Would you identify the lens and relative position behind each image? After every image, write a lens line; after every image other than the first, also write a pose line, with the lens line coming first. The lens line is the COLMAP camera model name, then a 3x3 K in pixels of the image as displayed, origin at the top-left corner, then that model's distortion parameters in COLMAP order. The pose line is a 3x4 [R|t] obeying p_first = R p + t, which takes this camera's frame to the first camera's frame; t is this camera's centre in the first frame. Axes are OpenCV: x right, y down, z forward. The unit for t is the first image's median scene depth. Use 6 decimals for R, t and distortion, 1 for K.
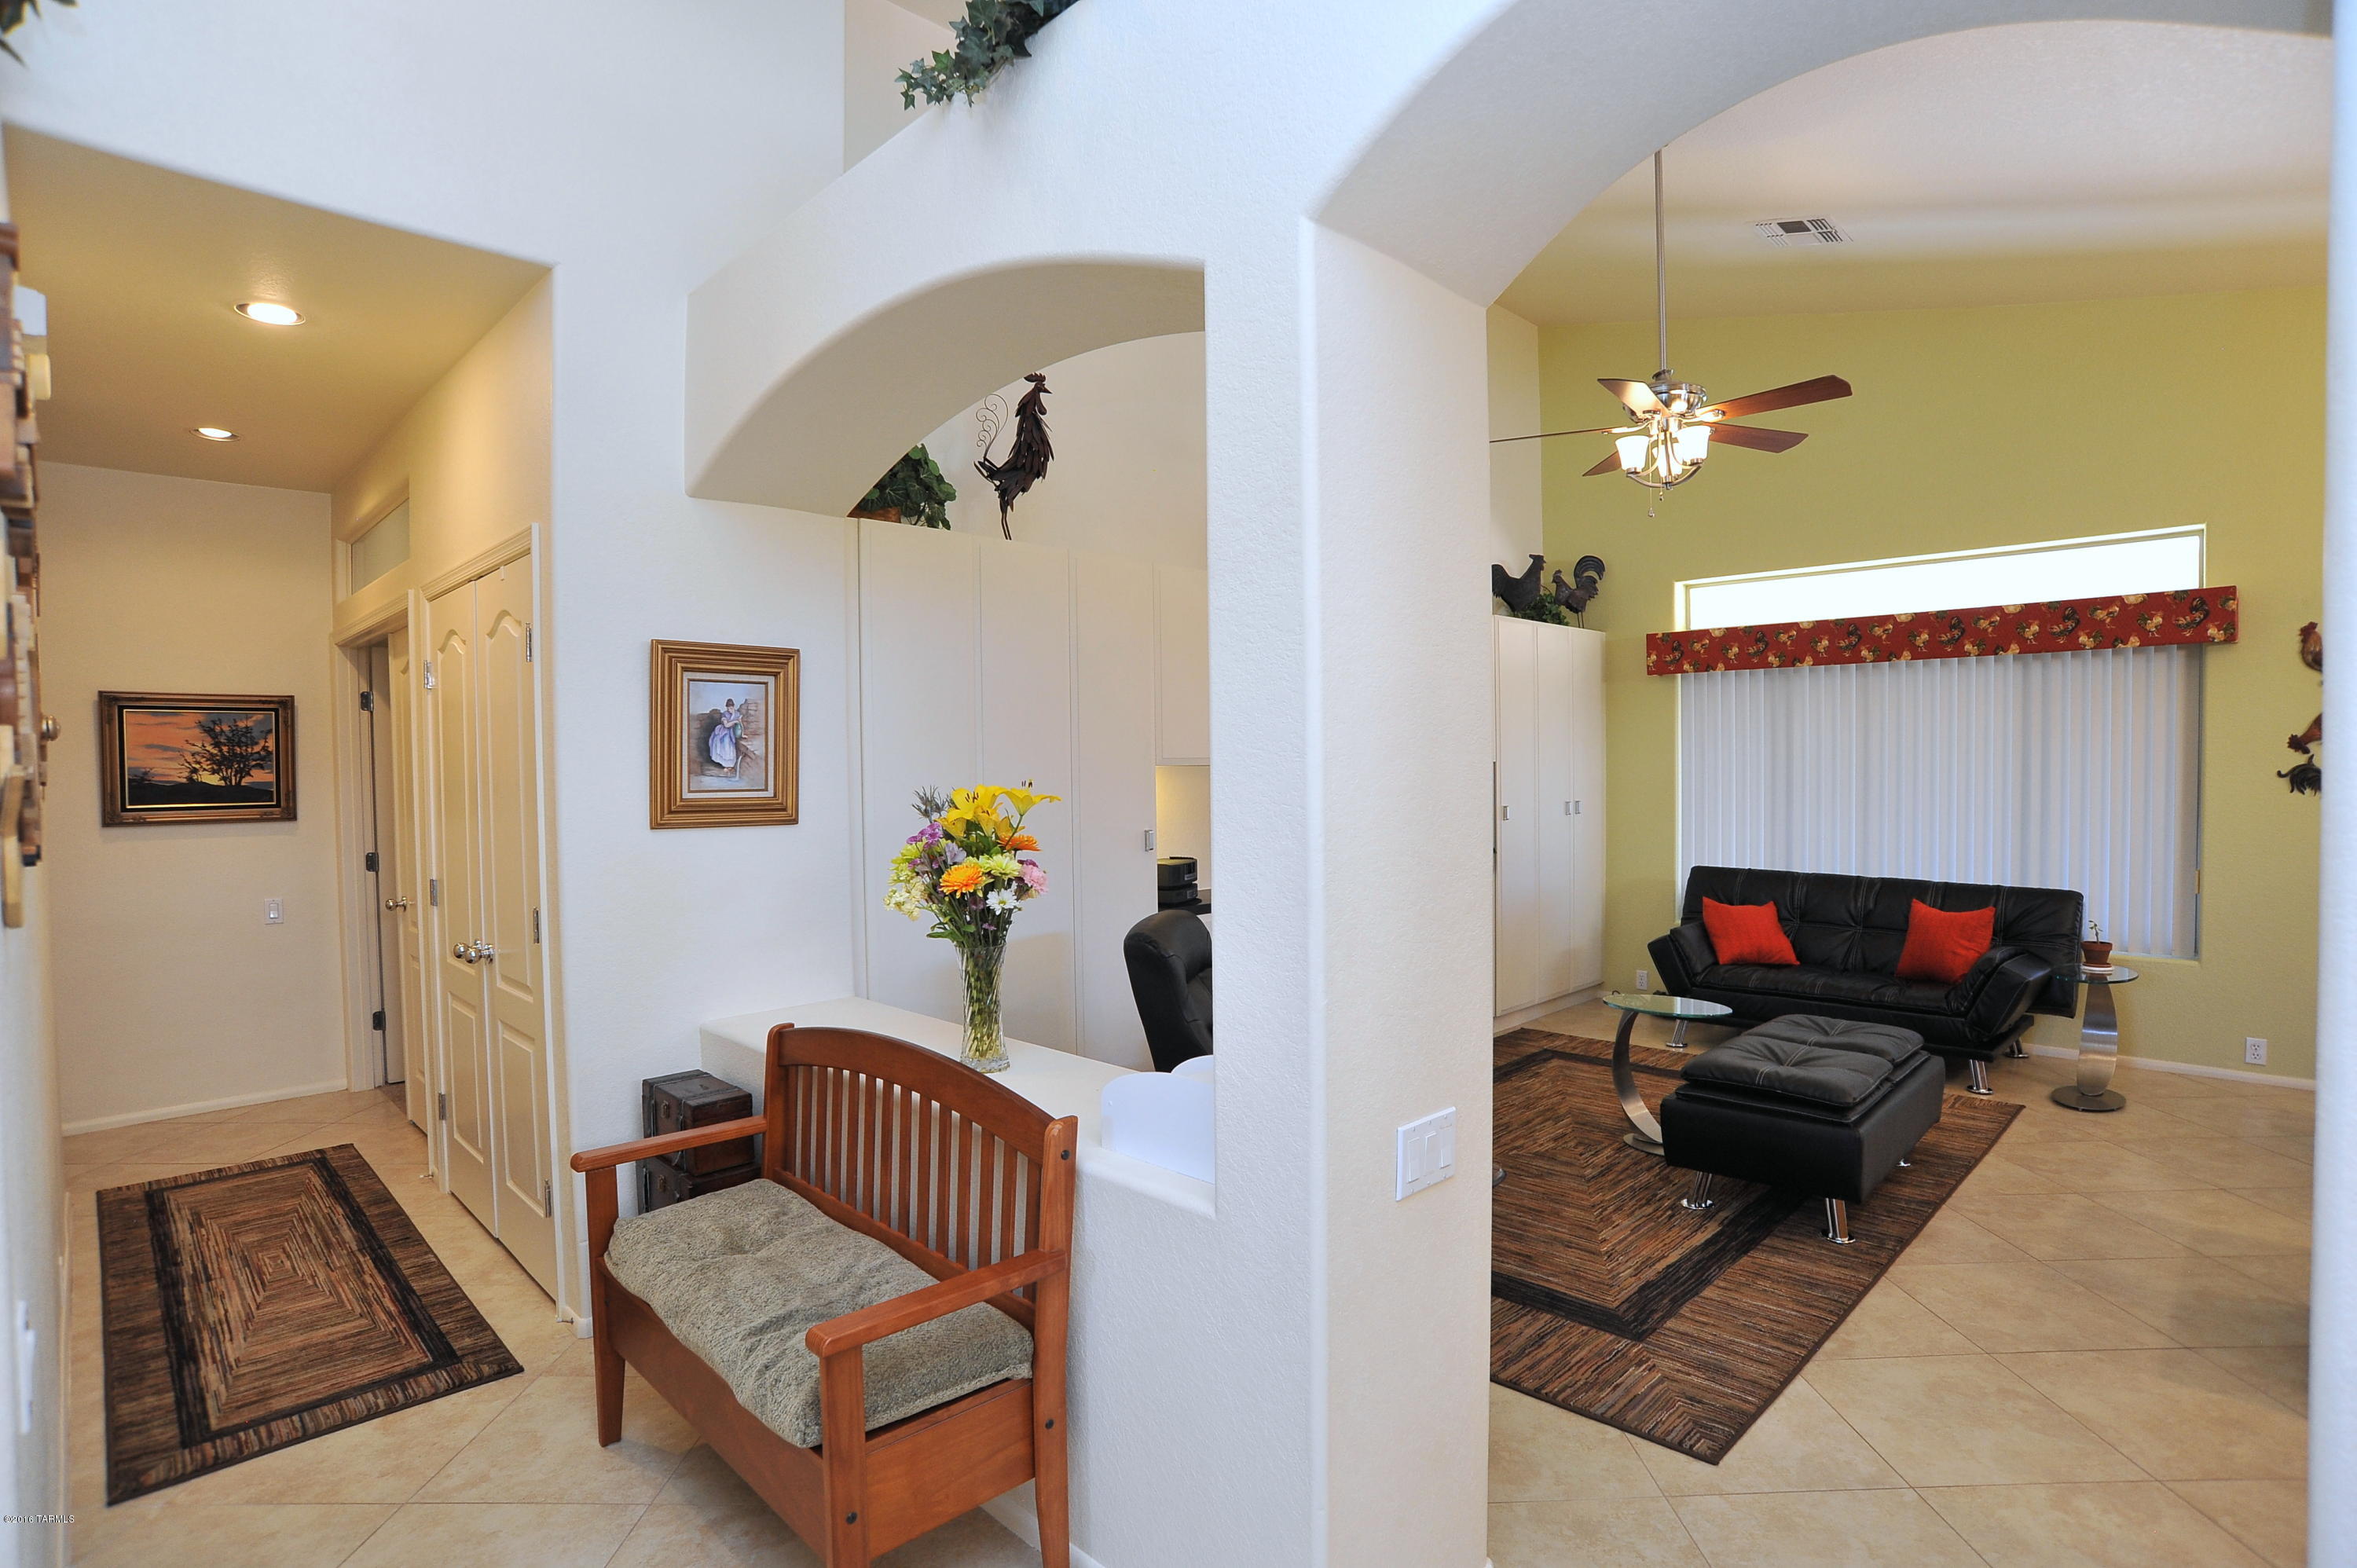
lens RADIAL K [[1192.2, 0, 1187.0], [0, 1192.2, 798.4], [0, 0, 1]] dist [-0.101617, 0.047732]
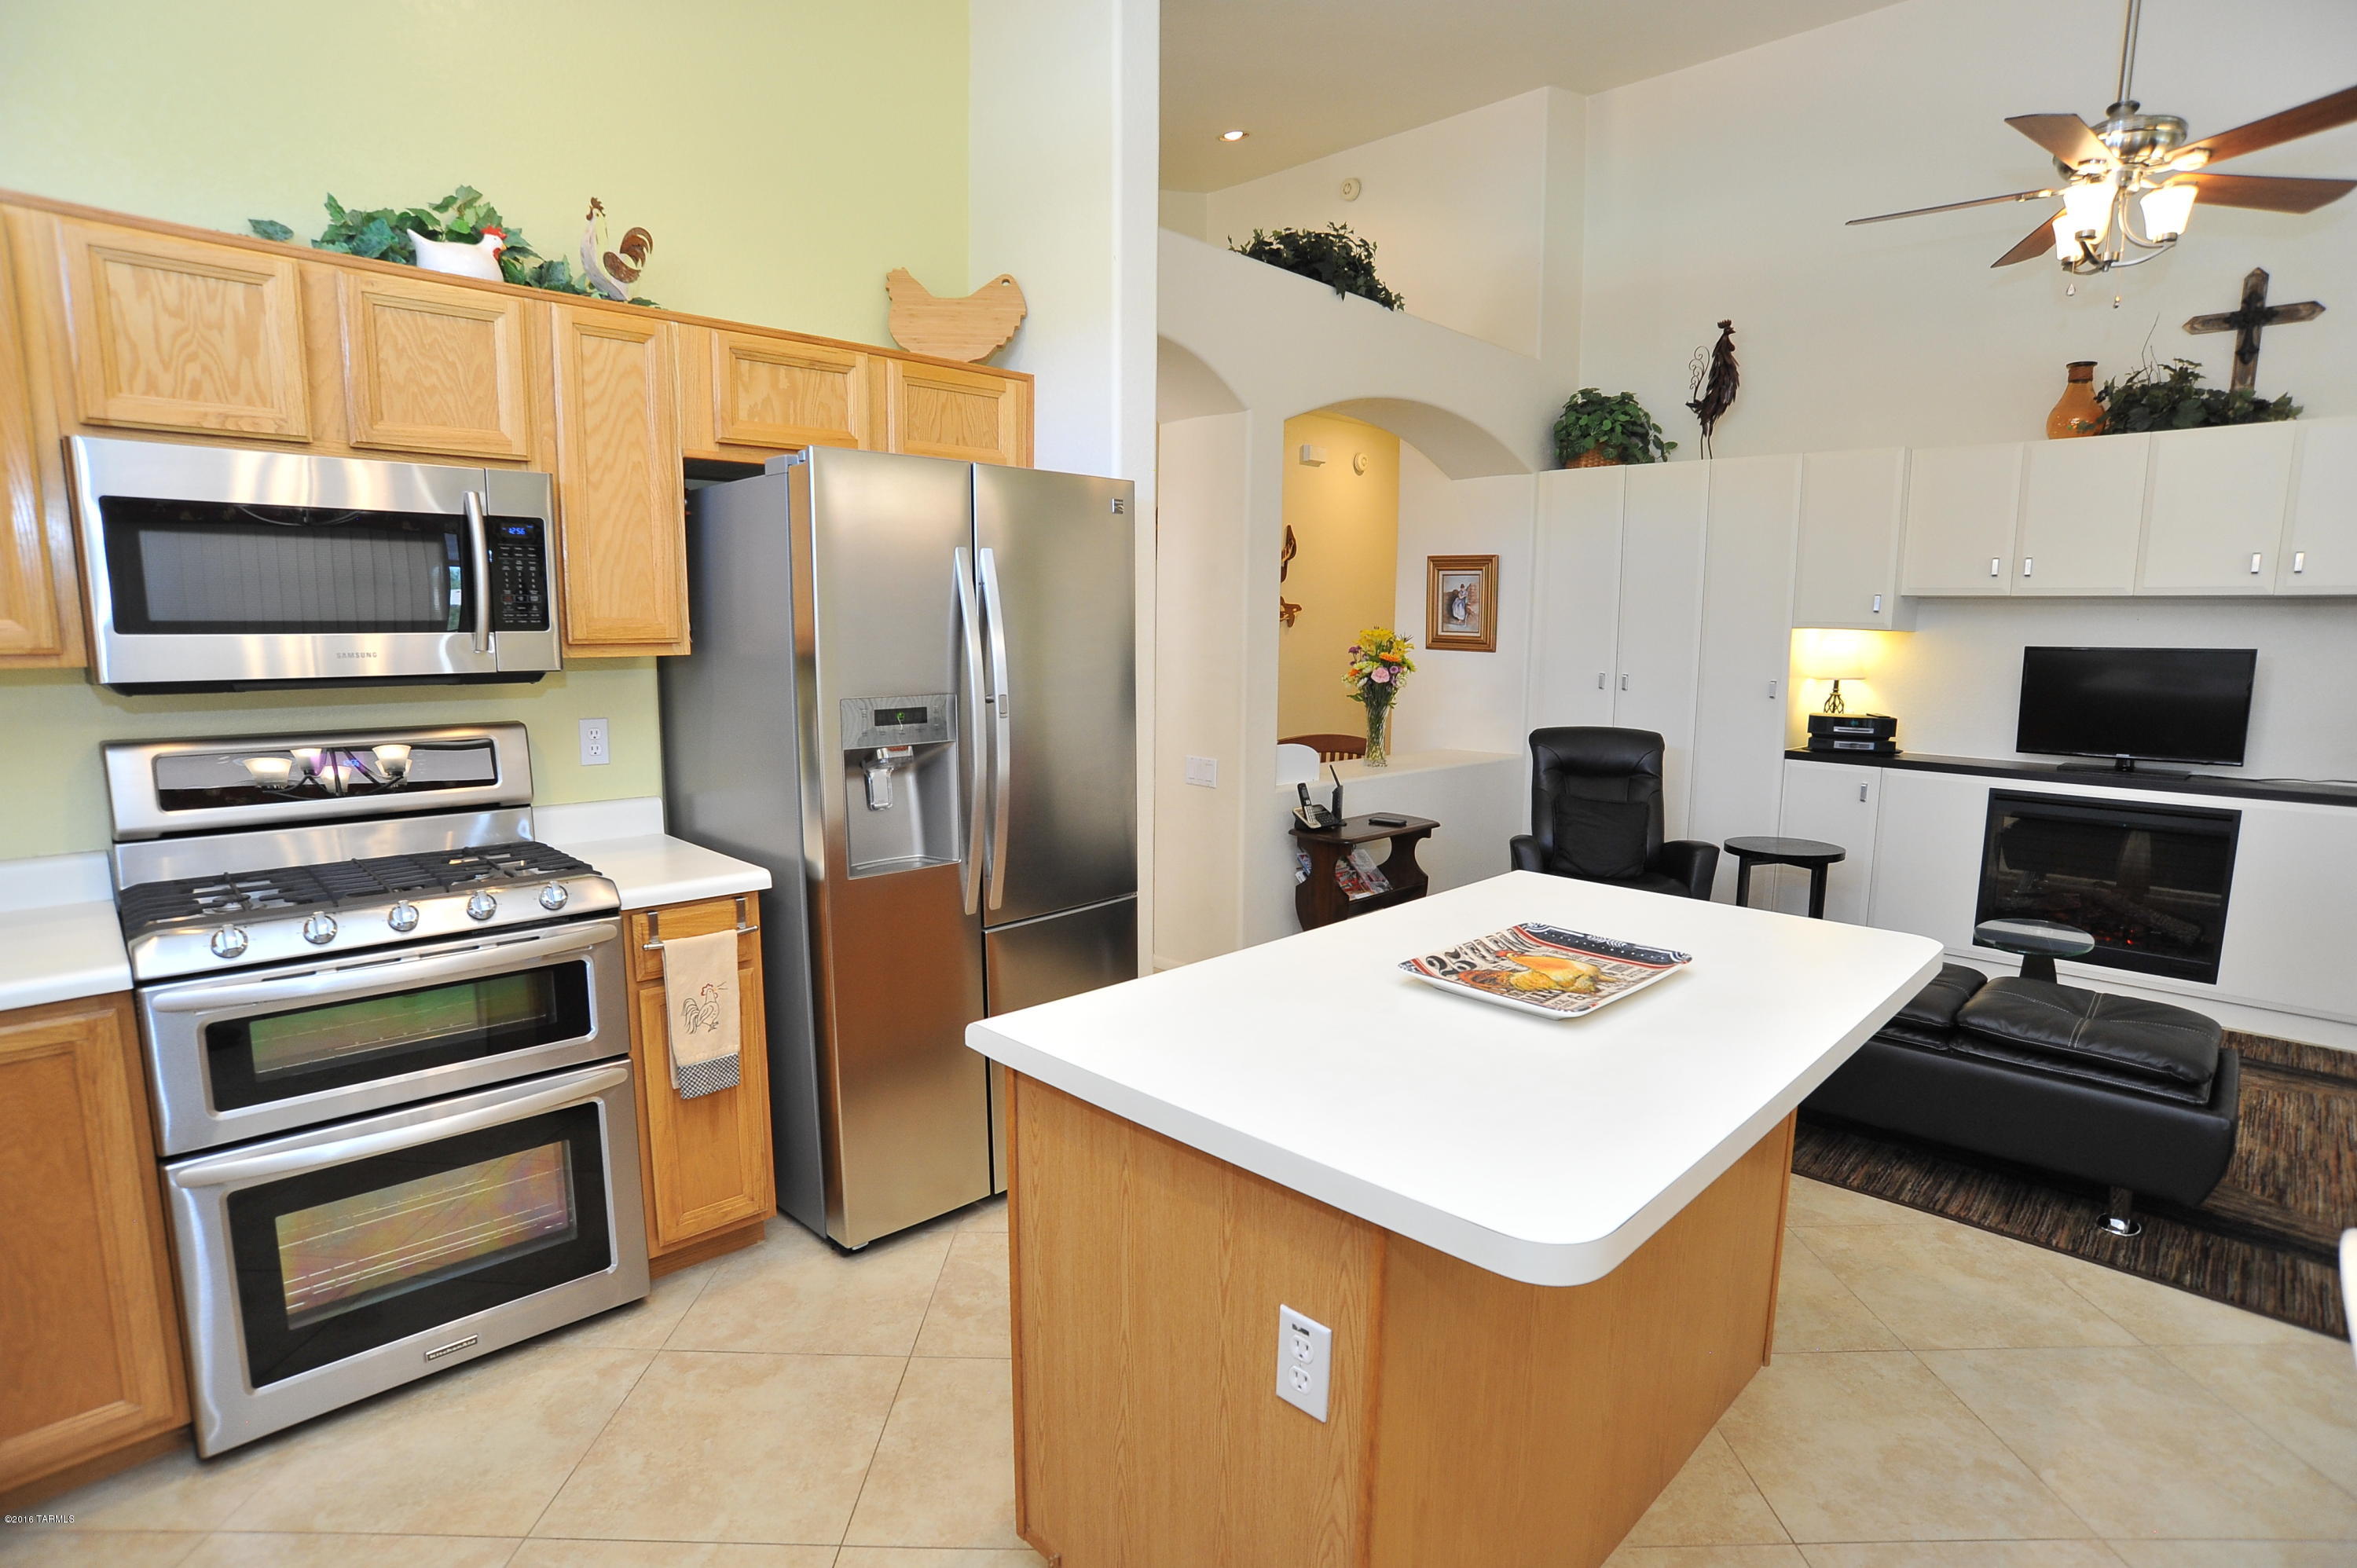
lens RADIAL K [[1192.2, 0, 1187.0], [0, 1192.2, 798.4], [0, 0, 1]] dist [-0.101617, 0.047732]
pose [[0.007769, 0.157463, -0.987494, 1.132299], [-0.040009, 0.986782, 0.157034, -0.017495], [0.999169, 0.038288, 0.013967, 0.387930]]
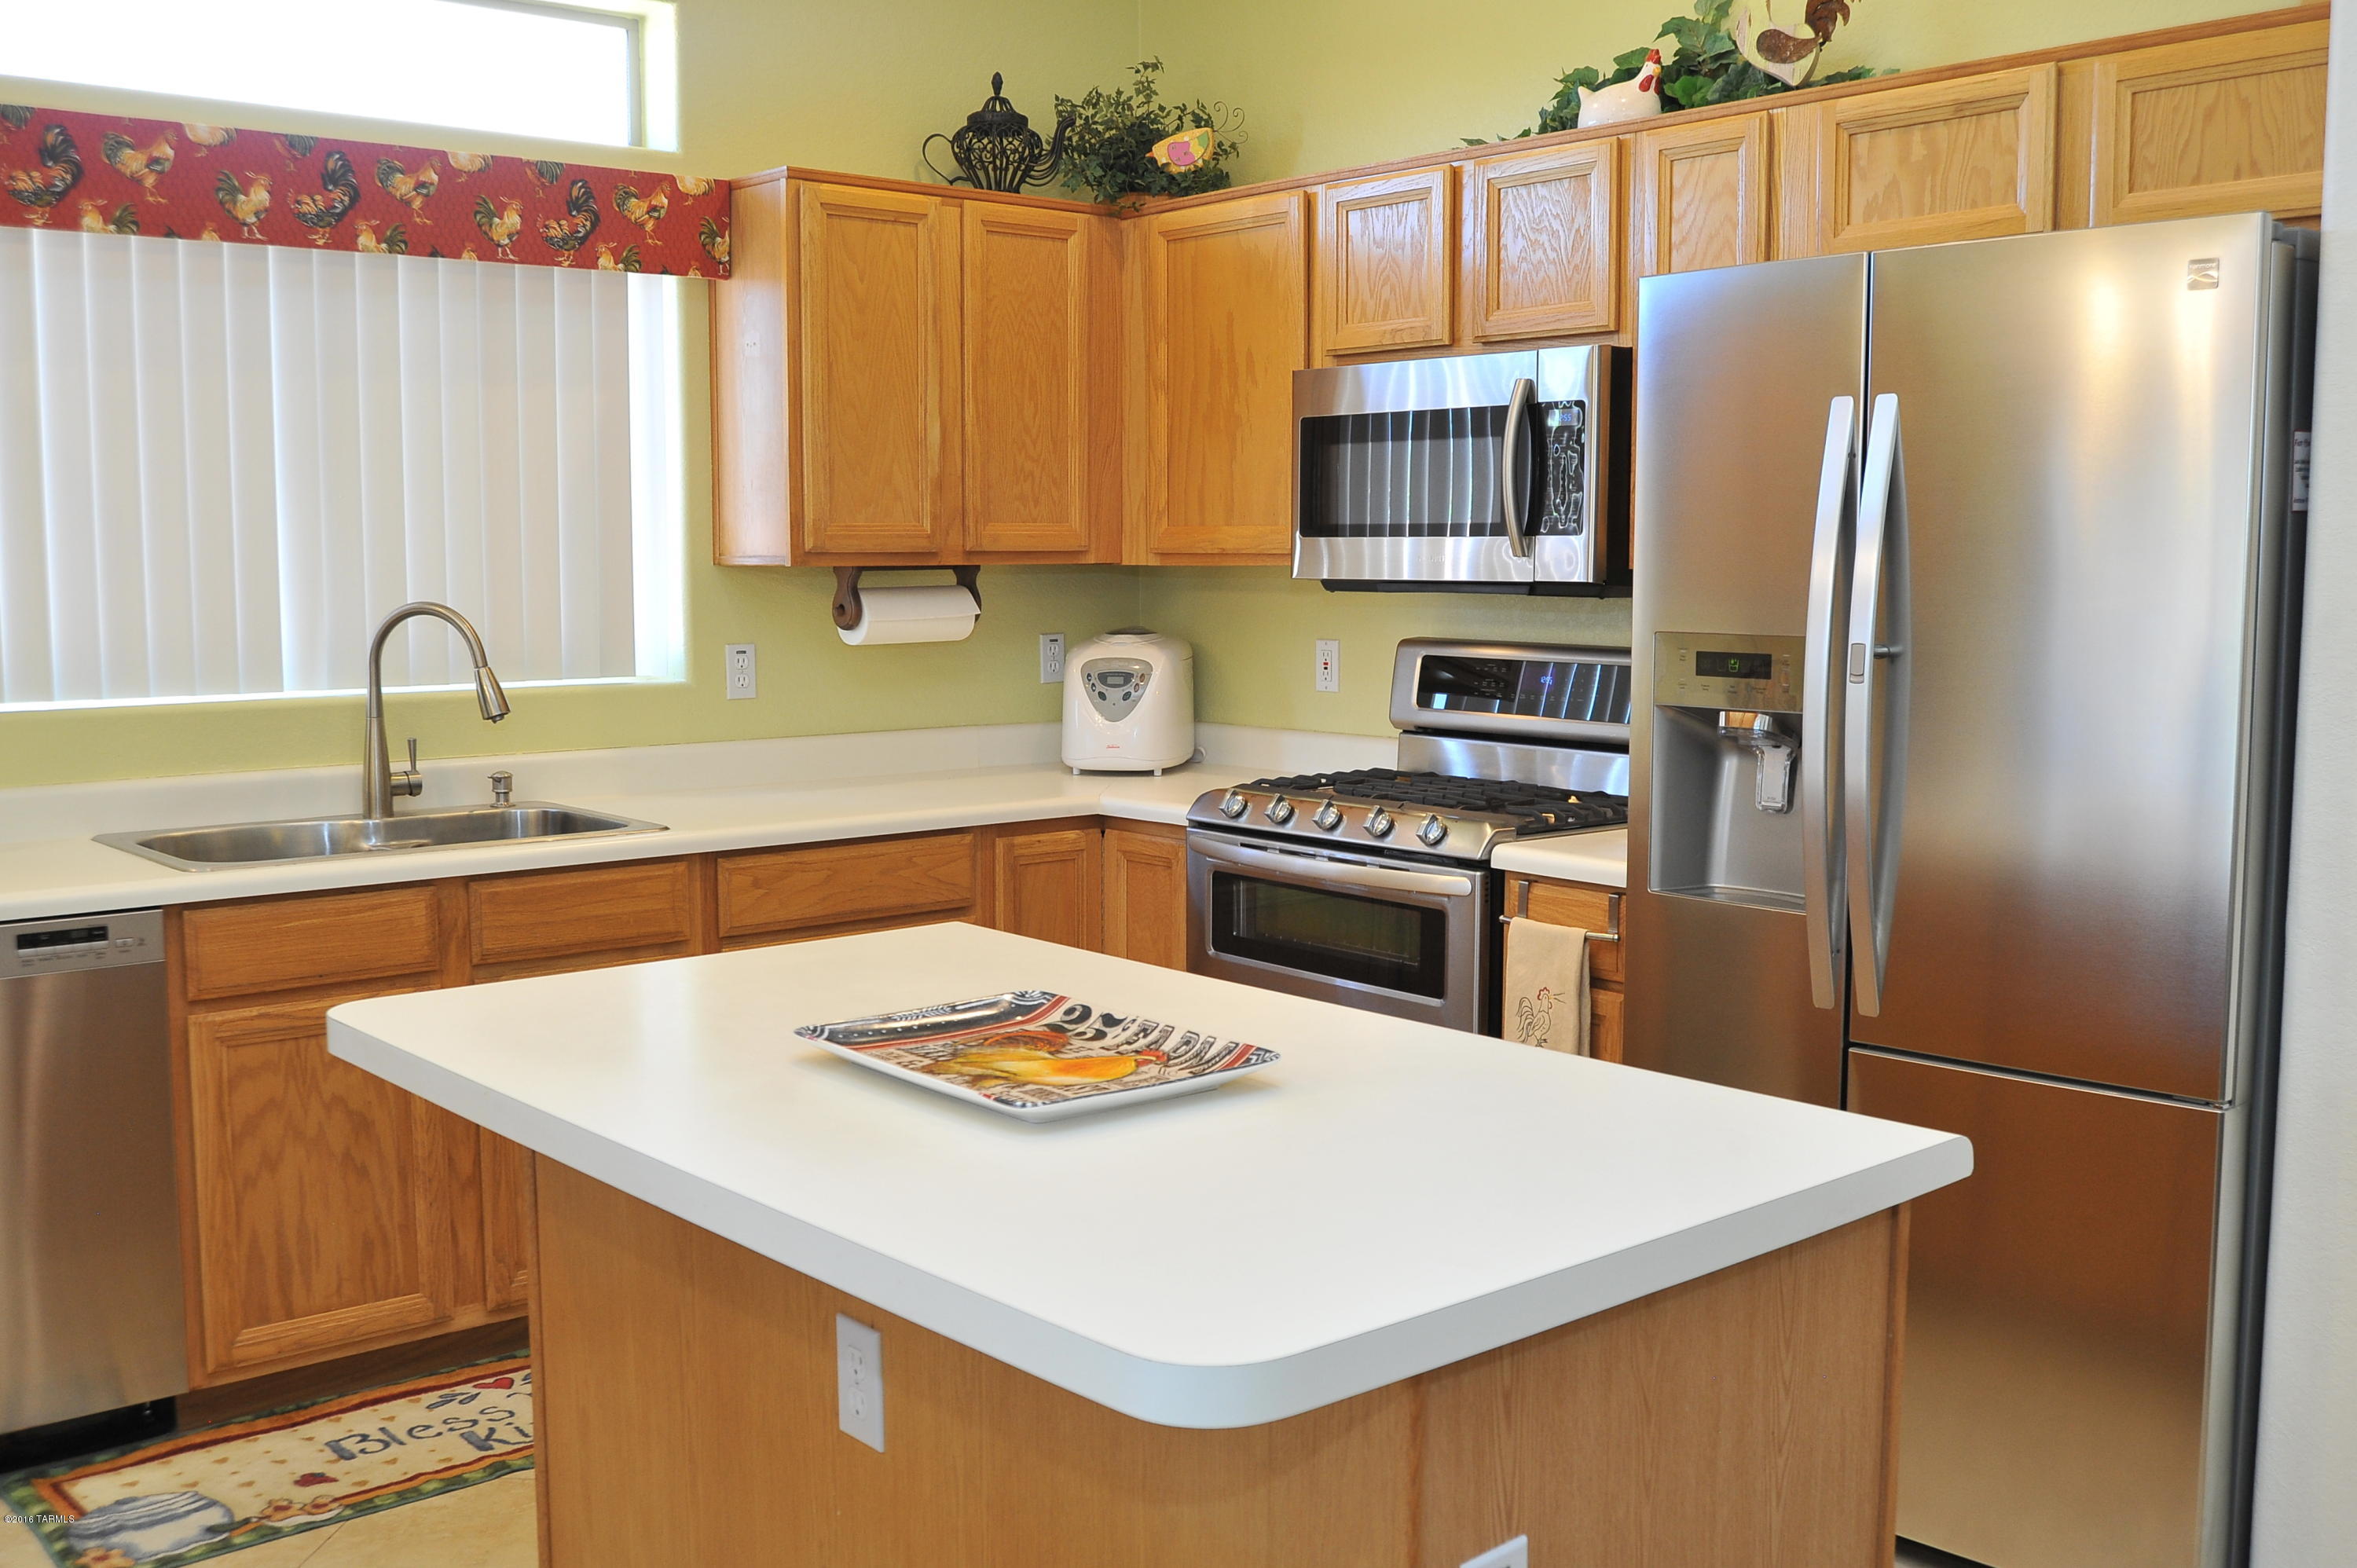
lens RADIAL K [[2271.2, 0, 1185.0], [0, 2271.2, 796.9], [0, 0, 1]] dist [-0.063508, 0.043014]
pose [[-0.997407, 0.003379, 0.071885, 0.678291], [0.013417, 0.990115, 0.139617, -0.021864], [-0.070703, 0.140219, -0.987593, 0.981579]]
